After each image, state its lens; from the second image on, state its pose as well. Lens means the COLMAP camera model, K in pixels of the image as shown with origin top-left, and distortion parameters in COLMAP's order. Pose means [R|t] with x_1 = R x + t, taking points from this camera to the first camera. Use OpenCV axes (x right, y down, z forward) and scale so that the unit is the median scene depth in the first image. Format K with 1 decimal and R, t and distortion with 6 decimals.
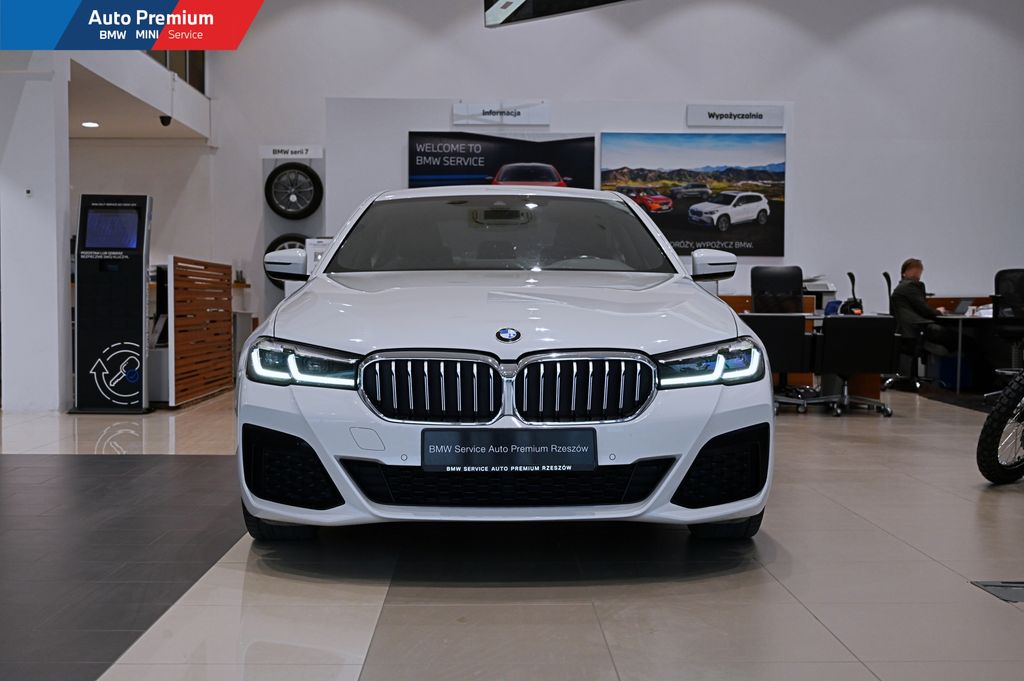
lens RADIAL K [[1242.7, 0, 511.9], [0, 1242.7, 346.2], [0, 0, 1]] dist [-0.030331, 0.000000]
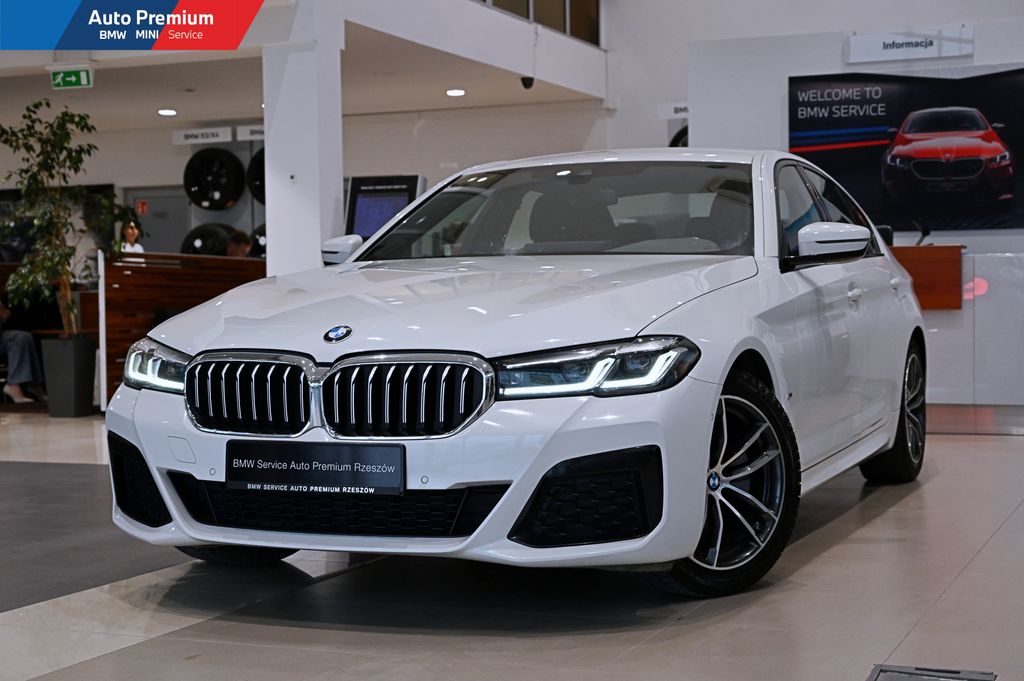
lens RADIAL K [[1586.0, 0, 512.3], [0, 1586.0, 333.8], [0, 0, 1]] dist [-0.016777, 0.000000]
pose [[0.908021, -0.002607, -0.418917, 0.568233], [-0.002106, 0.999940, -0.010788, 0.002624], [0.418920, 0.010678, 0.907960, 0.058159]]
